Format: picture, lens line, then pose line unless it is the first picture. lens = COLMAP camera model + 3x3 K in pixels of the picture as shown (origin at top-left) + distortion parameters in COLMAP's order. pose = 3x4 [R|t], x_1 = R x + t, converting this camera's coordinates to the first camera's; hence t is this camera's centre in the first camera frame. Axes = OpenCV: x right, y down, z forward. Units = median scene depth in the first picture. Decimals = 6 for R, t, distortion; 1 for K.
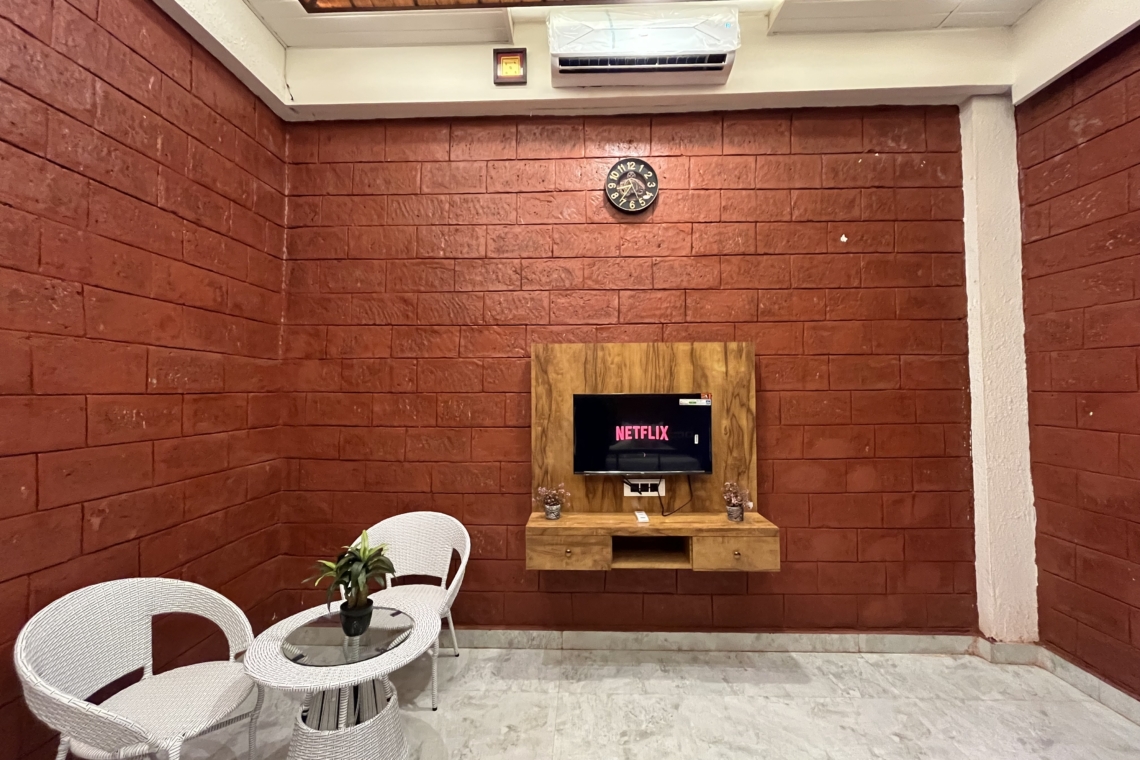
lens RADIAL K [[460.8, 0, 569.1], [0, 460.8, 377.4], [0, 0, 1]] dist [-0.002518, -0.000116]
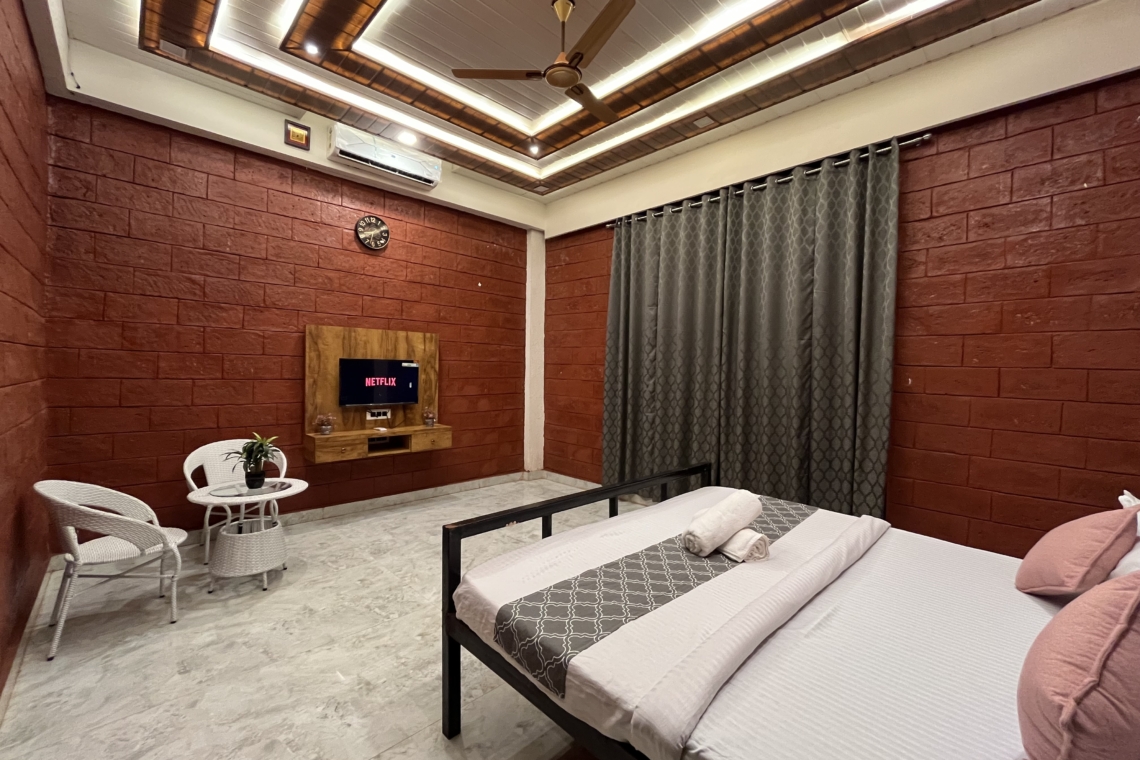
lens RADIAL K [[460.8, 0, 569.1], [0, 460.8, 377.4], [0, 0, 1]] dist [-0.002518, -0.000116]
pose [[0.690982, 0.005363, 0.722852, -0.579107], [-0.042629, 0.998535, 0.033341, 0.014464], [-0.721614, -0.053852, 0.690198, -0.678955]]
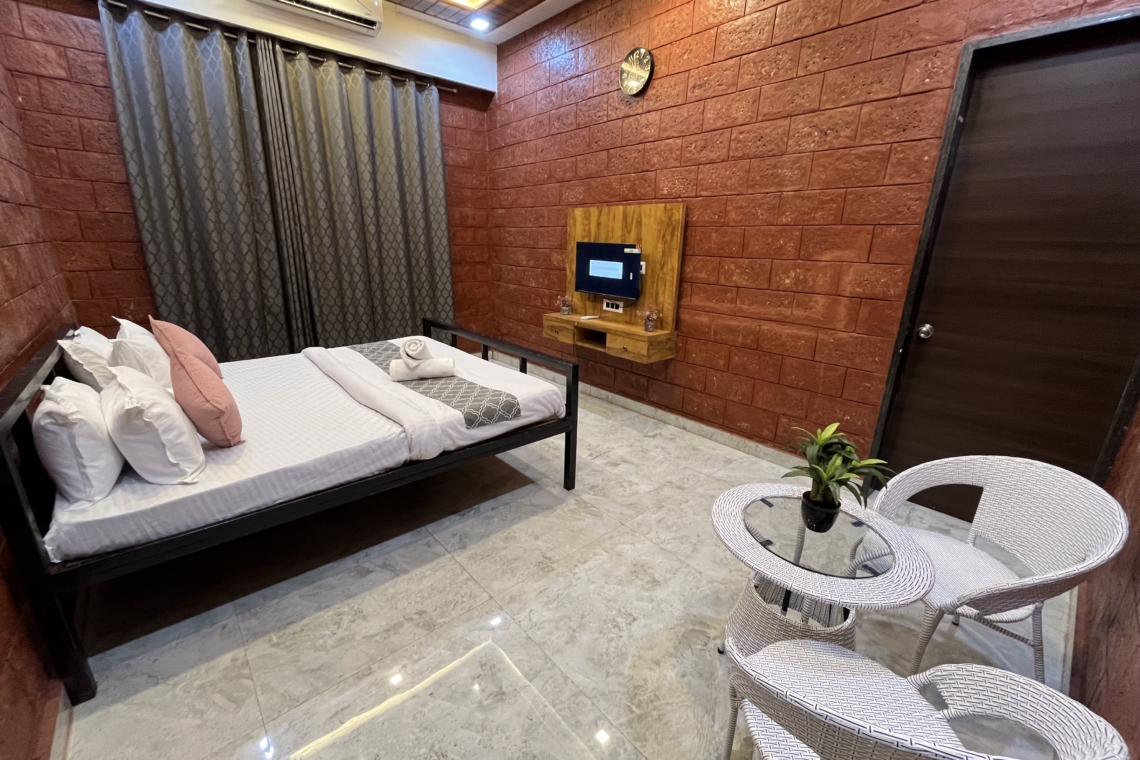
lens RADIAL K [[460.8, 0, 569.1], [0, 460.8, 377.4], [0, 0, 1]] dist [-0.002518, -0.000116]
pose [[0.678867, 0.231280, -0.696885, 1.215790], [-0.006113, 0.950844, 0.309609, -0.014275], [0.734236, -0.205923, 0.646911, -0.179379]]
